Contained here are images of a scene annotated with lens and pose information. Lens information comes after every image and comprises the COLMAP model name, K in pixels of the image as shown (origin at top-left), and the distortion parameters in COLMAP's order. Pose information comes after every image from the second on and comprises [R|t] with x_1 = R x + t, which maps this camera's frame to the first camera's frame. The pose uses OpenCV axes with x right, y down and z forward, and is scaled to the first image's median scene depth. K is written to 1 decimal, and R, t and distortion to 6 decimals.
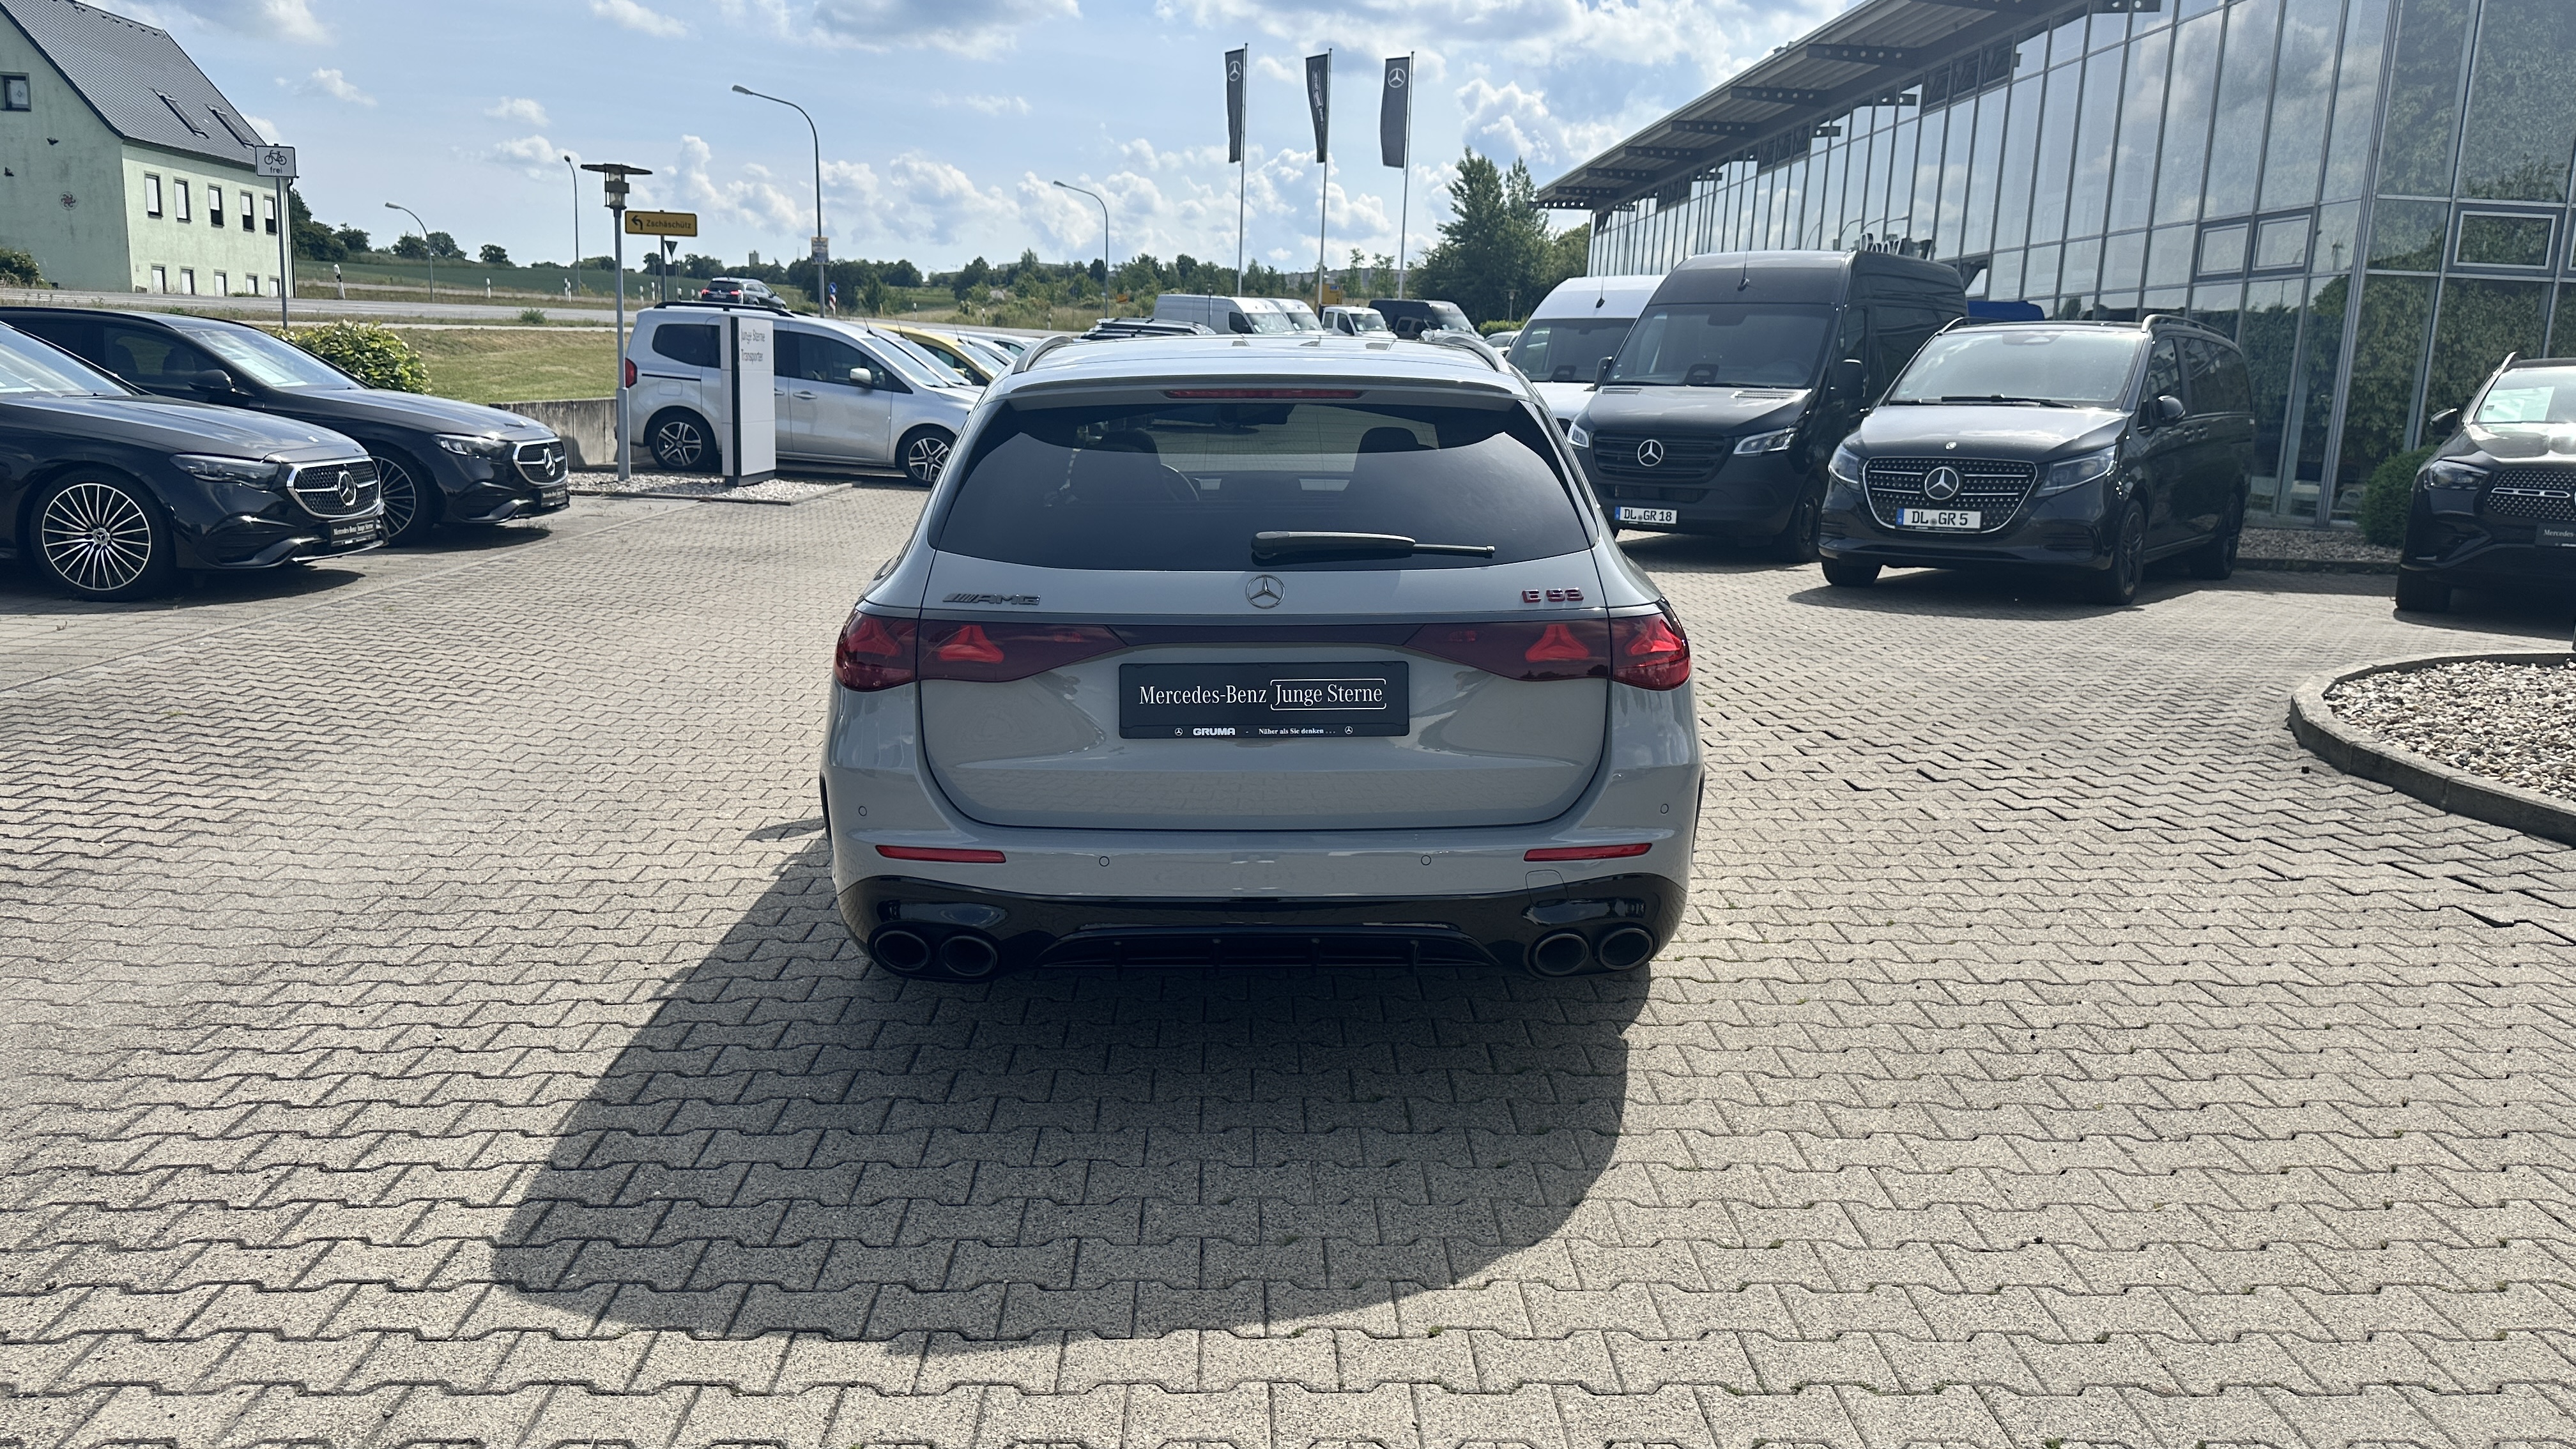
lens RADIAL K [[1807.4, 0, 1270.9], [0, 1807.4, 724.6], [0, 0, 1]] dist [0.064036, -0.085199]
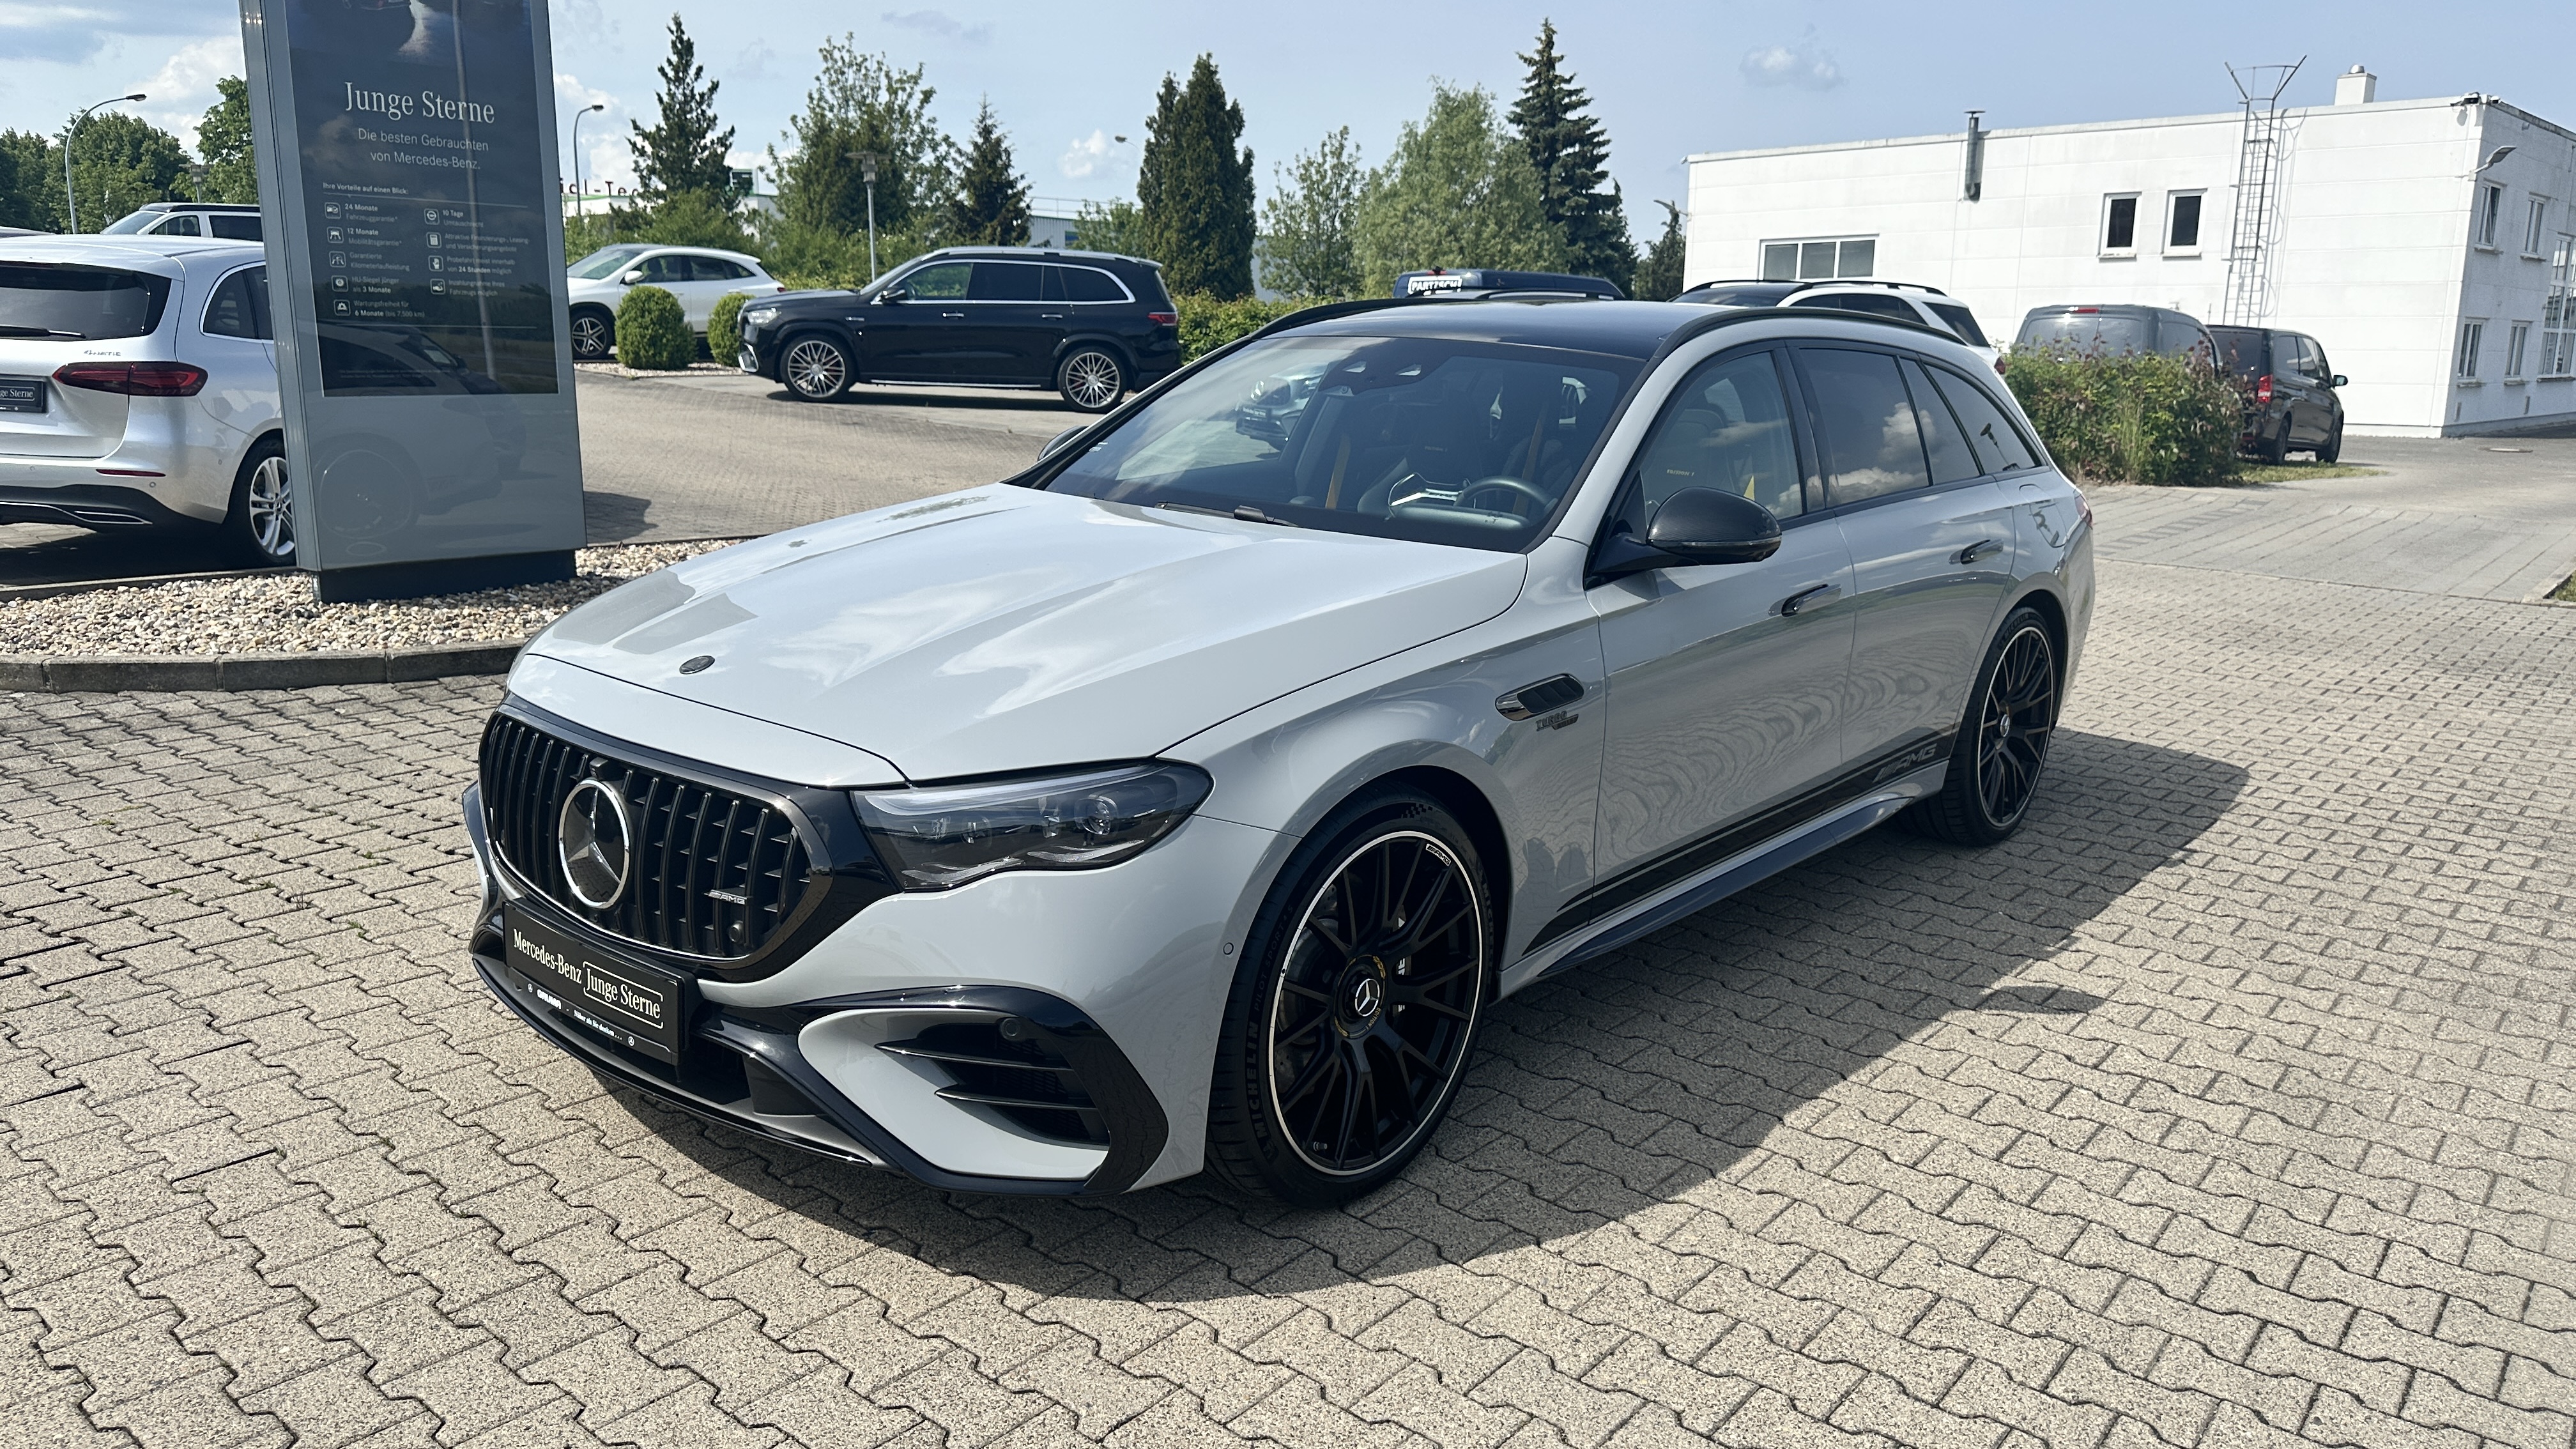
lens RADIAL K [[1807.4, 0, 1303.7], [0, 1807.4, 726.3], [0, 0, 1]] dist [0.064036, -0.085199]
pose [[-0.757933, -0.176562, 0.627983, -0.610538], [0.086151, 0.927150, 0.364653, -0.425694], [-0.646618, 0.330484, -0.687507, 2.102749]]
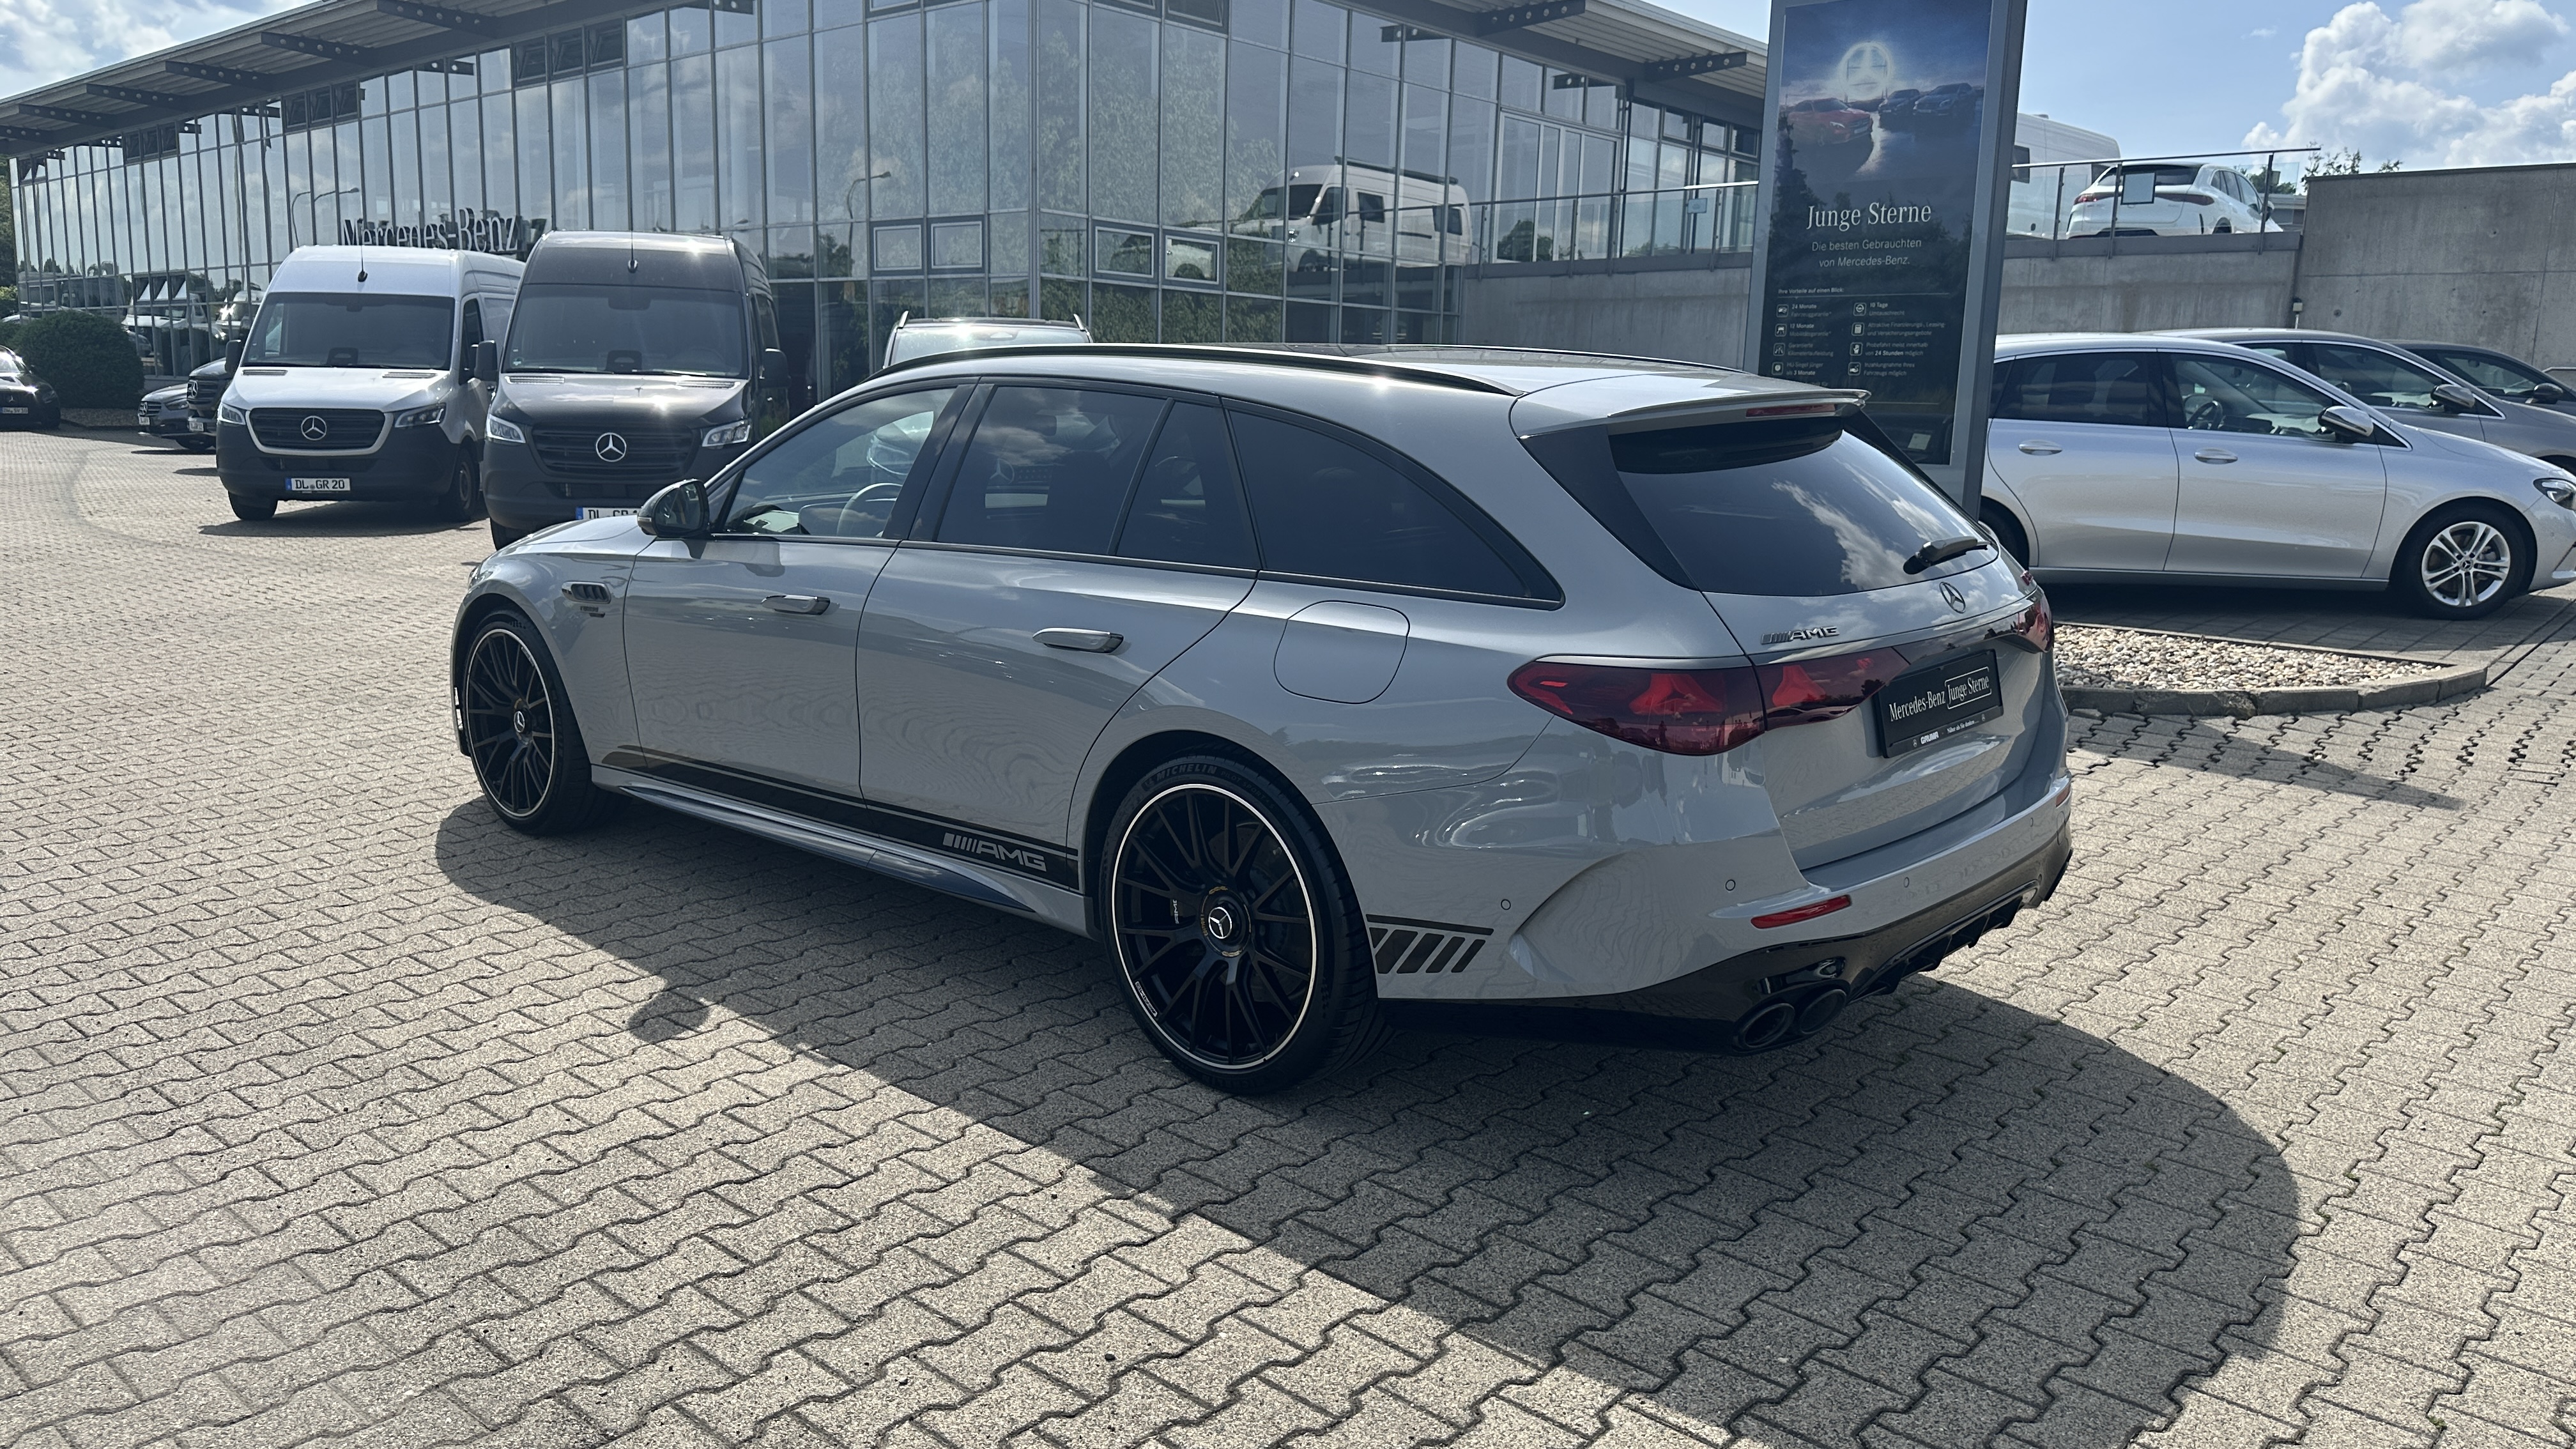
lens RADIAL K [[1807.4, 0, 1283.3], [0, 1807.4, 735.8], [0, 0, 1]] dist [0.064036, -0.085199]
pose [[0.685600, -0.149888, 0.712381, -0.760364], [0.137905, 0.987596, 0.075073, -0.093467], [-0.714797, 0.046771, 0.697766, 0.393553]]
